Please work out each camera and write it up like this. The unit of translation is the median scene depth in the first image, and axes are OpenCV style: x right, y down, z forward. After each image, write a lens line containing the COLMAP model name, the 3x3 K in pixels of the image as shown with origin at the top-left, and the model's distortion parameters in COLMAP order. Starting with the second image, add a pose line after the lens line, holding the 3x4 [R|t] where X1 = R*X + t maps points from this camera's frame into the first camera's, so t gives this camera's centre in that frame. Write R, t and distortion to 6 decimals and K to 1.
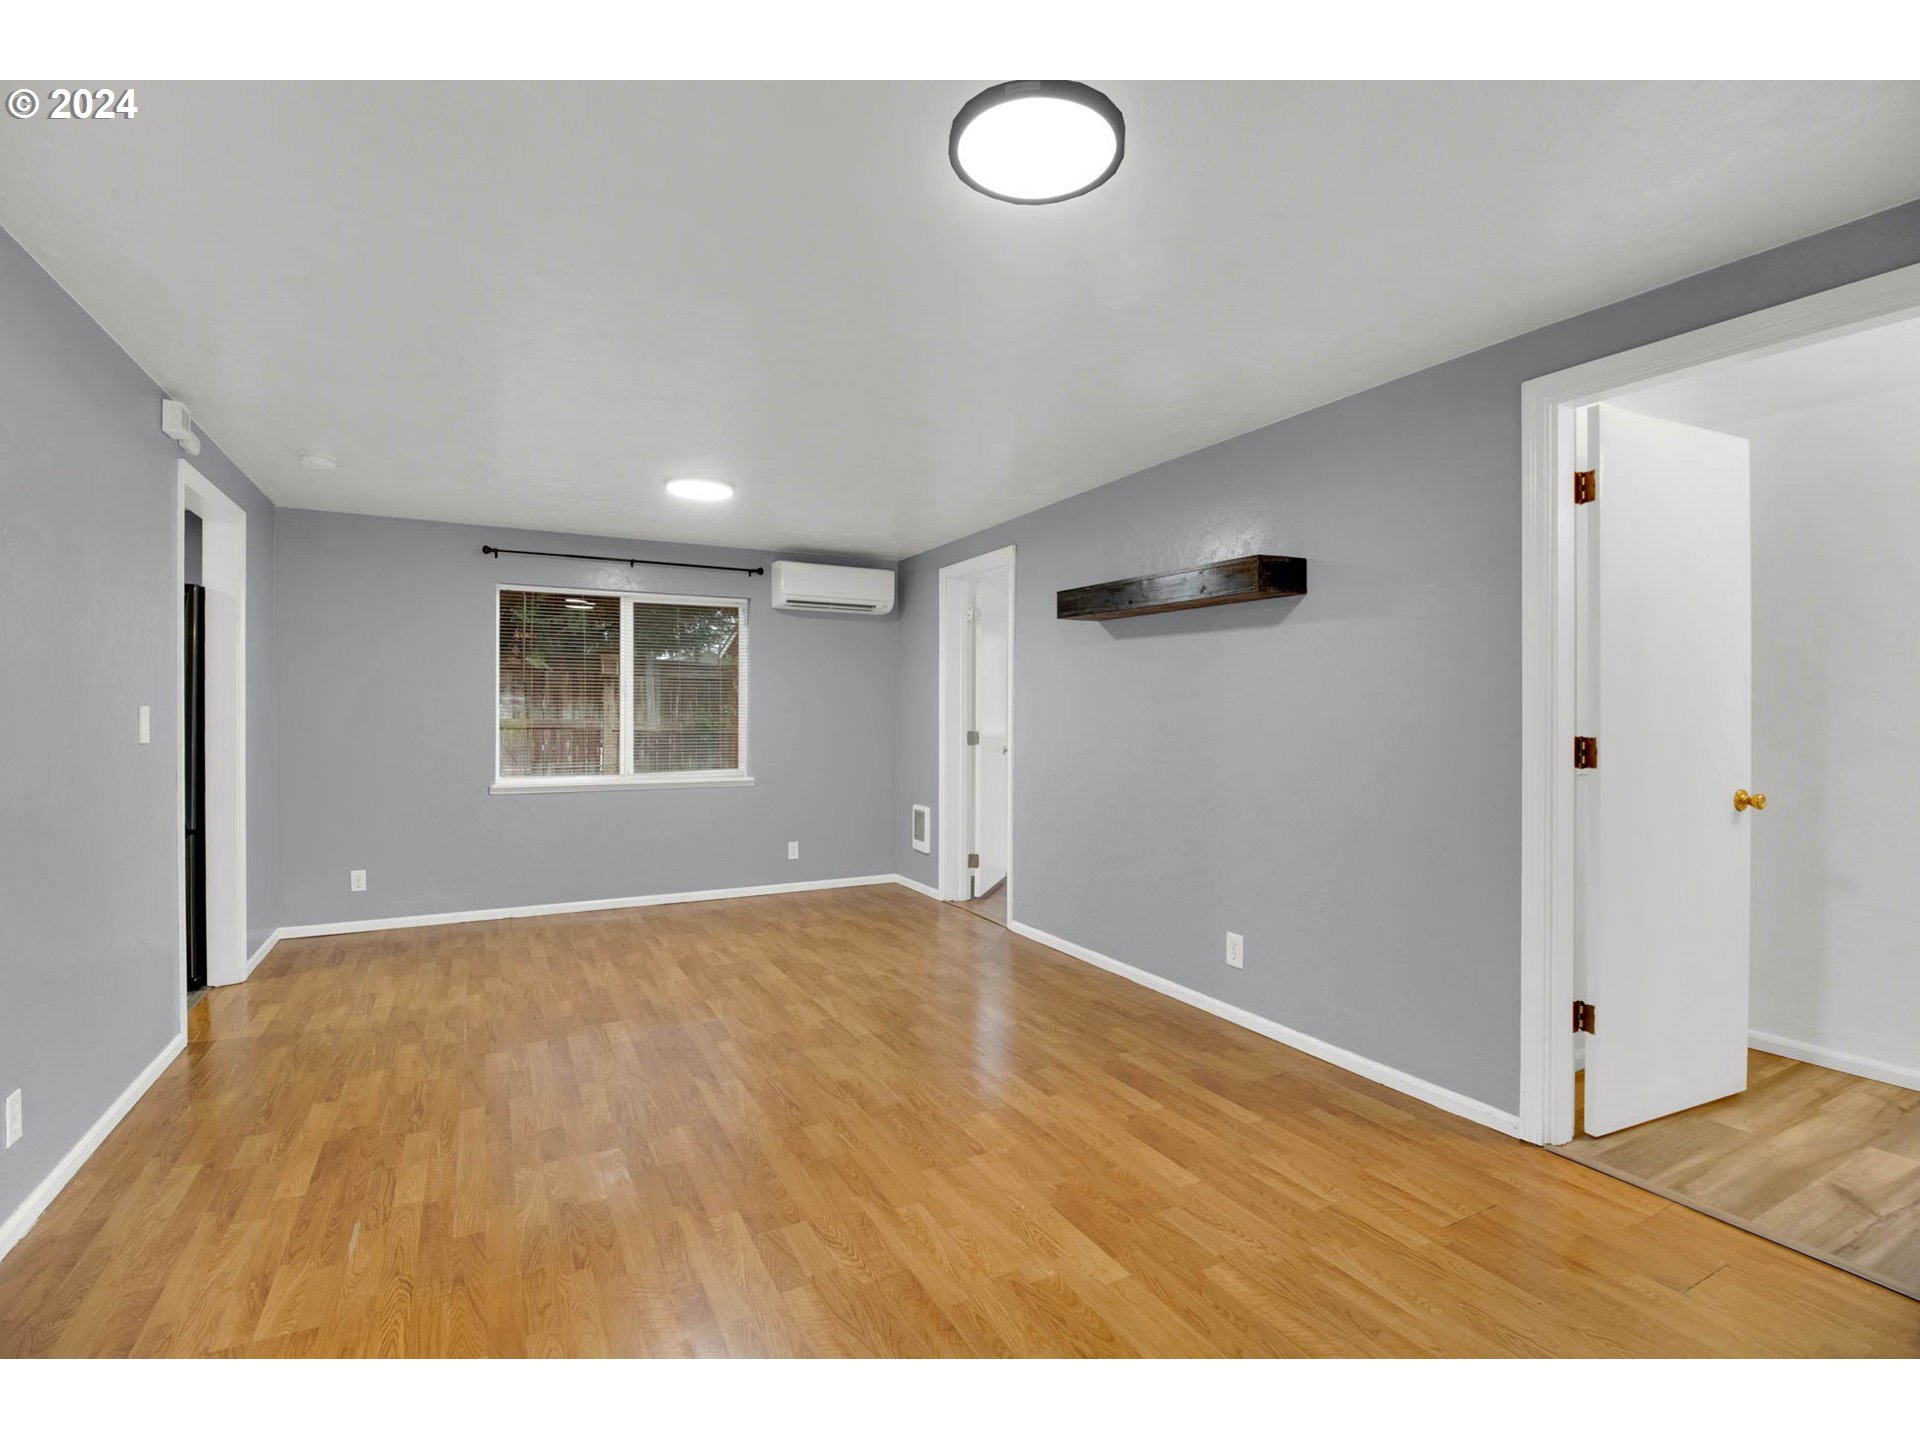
lens RADIAL K [[901.2, 0, 960.7], [0, 901.2, 695.5], [0, 0, 1]] dist [-0.000383, -0.014063]
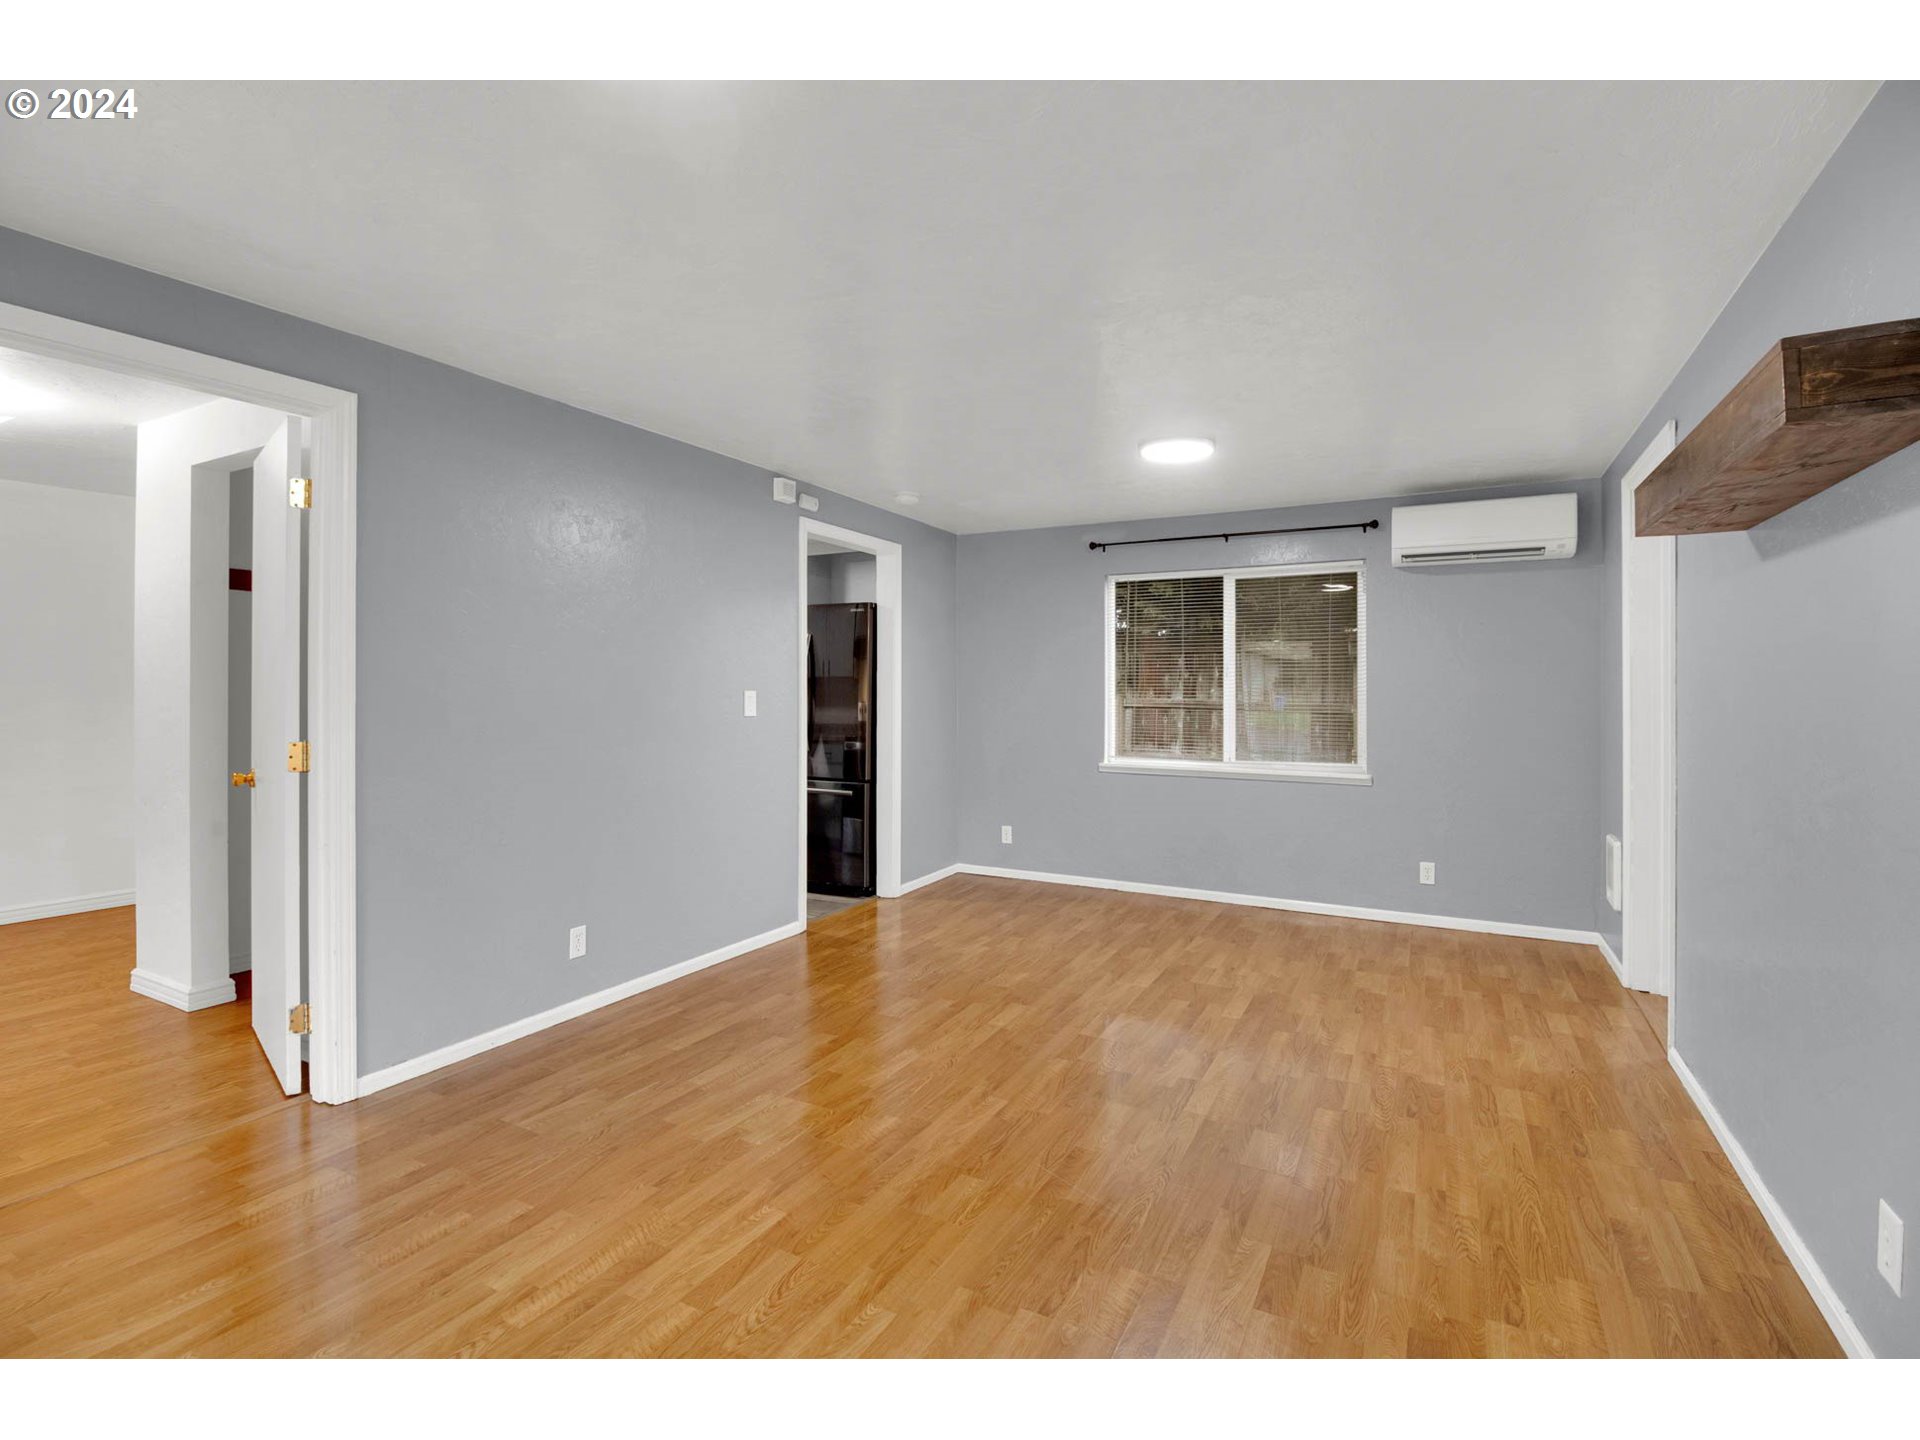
lens RADIAL K [[895.9, 0, 947.0], [0, 895.9, 678.0], [0, 0, 1]] dist [0.001625, -0.011106]
pose [[0.543033, -0.011605, -0.839631, 0.351811], [0.013929, 0.999891, -0.004811, 0.000369], [0.839596, -0.009083, 0.543136, 0.328294]]
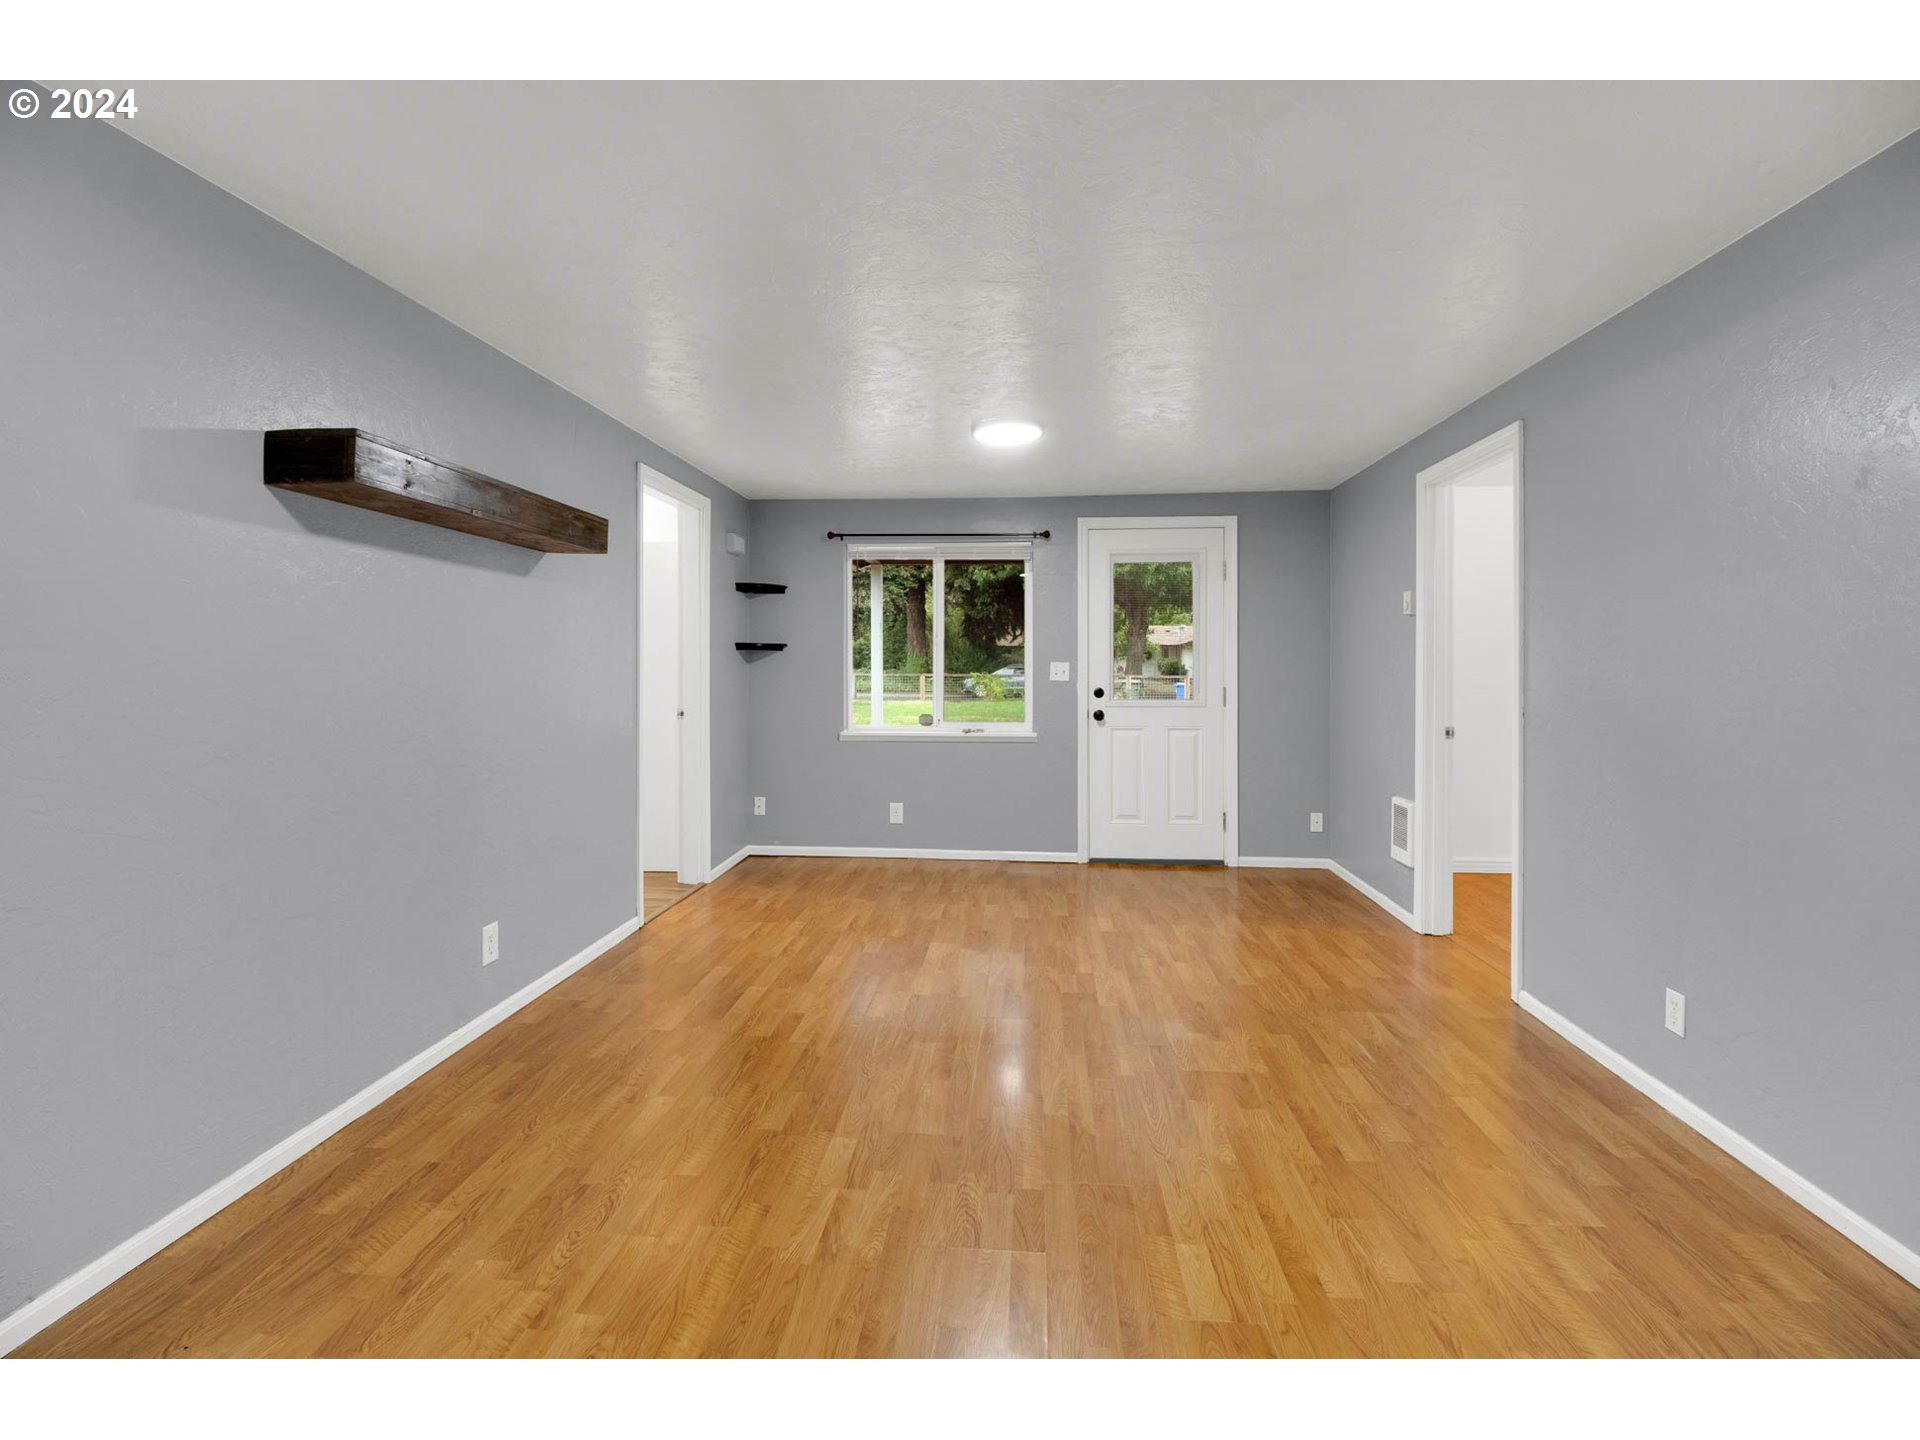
lens RADIAL K [[895.9, 0, 947.0], [0, 895.9, 678.0], [0, 0, 1]] dist [0.001625, -0.011106]
pose [[-0.832866, -0.014331, 0.553289, -0.446430], [-0.014717, 0.999885, 0.003745, 0.017683], [-0.553279, -0.005023, -0.832981, 1.248054]]
